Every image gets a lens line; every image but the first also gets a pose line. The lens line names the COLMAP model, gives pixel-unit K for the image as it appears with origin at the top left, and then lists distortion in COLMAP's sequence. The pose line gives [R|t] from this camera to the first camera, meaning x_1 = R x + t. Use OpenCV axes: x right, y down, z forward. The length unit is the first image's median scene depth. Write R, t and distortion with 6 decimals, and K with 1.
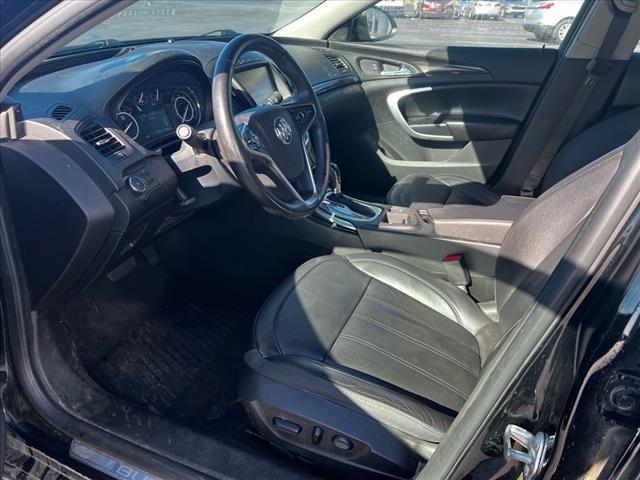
lens RADIAL K [[484.0, 0, 318.6], [0, 484.0, 241.1], [0, 0, 1]] dist [0.026719, -0.049192]
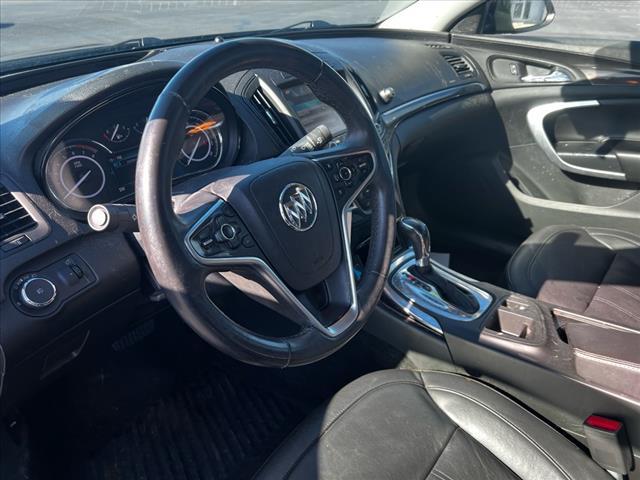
lens RADIAL K [[484.0, 0, 323.2], [0, 484.0, 235.8], [0, 0, 1]] dist [0.026719, -0.049192]
pose [[0.961277, 0.098639, -0.257324, 0.058297], [-0.093876, 0.995109, 0.030762, -0.118836], [0.259100, -0.005414, 0.965835, 0.252873]]
